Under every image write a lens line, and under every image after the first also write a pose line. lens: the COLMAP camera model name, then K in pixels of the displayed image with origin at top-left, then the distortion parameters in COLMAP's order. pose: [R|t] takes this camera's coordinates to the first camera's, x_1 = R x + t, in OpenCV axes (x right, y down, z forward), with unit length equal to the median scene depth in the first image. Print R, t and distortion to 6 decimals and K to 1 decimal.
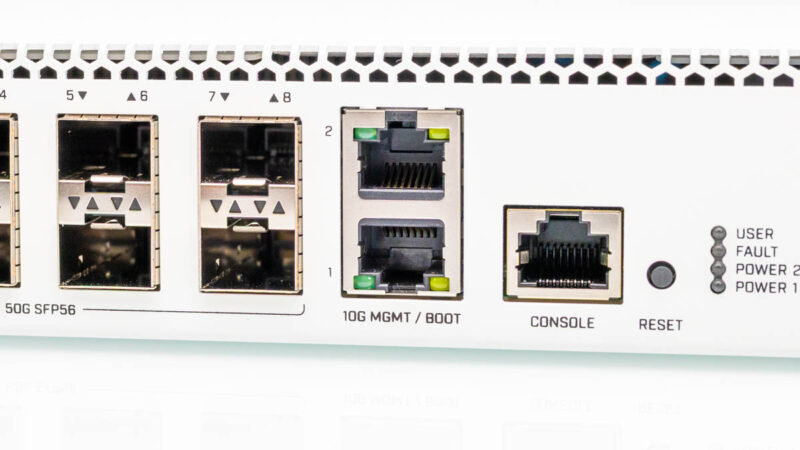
lens RADIAL K [[3530.8, 0, 400.7], [0, 3530.8, 223.7], [0, 0, 1]] dist [0.083819, 0.000000]
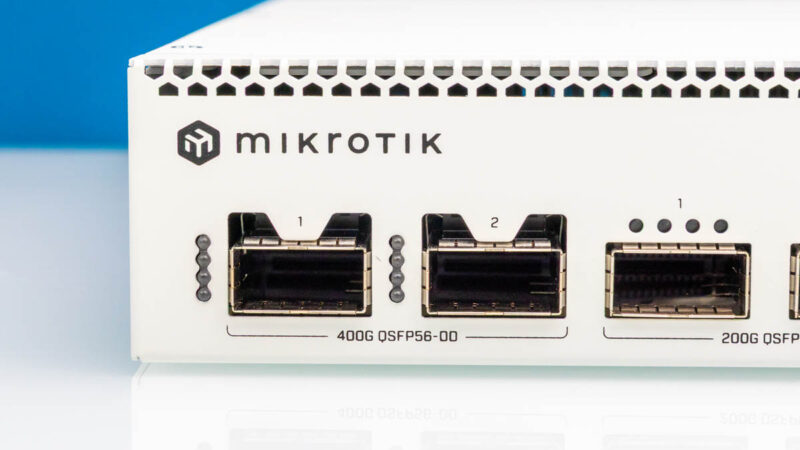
lens RADIAL K [[3530.8, 0, 399.9], [0, 3530.8, 224.7], [0, 0, 1]] dist [0.083819, 0.000000]
pose [[0.986509, -0.012418, 0.163234, -0.176002], [0.012813, 0.999917, -0.001365, -0.003288], [-0.163204, 0.003438, 0.986586, 0.035722]]
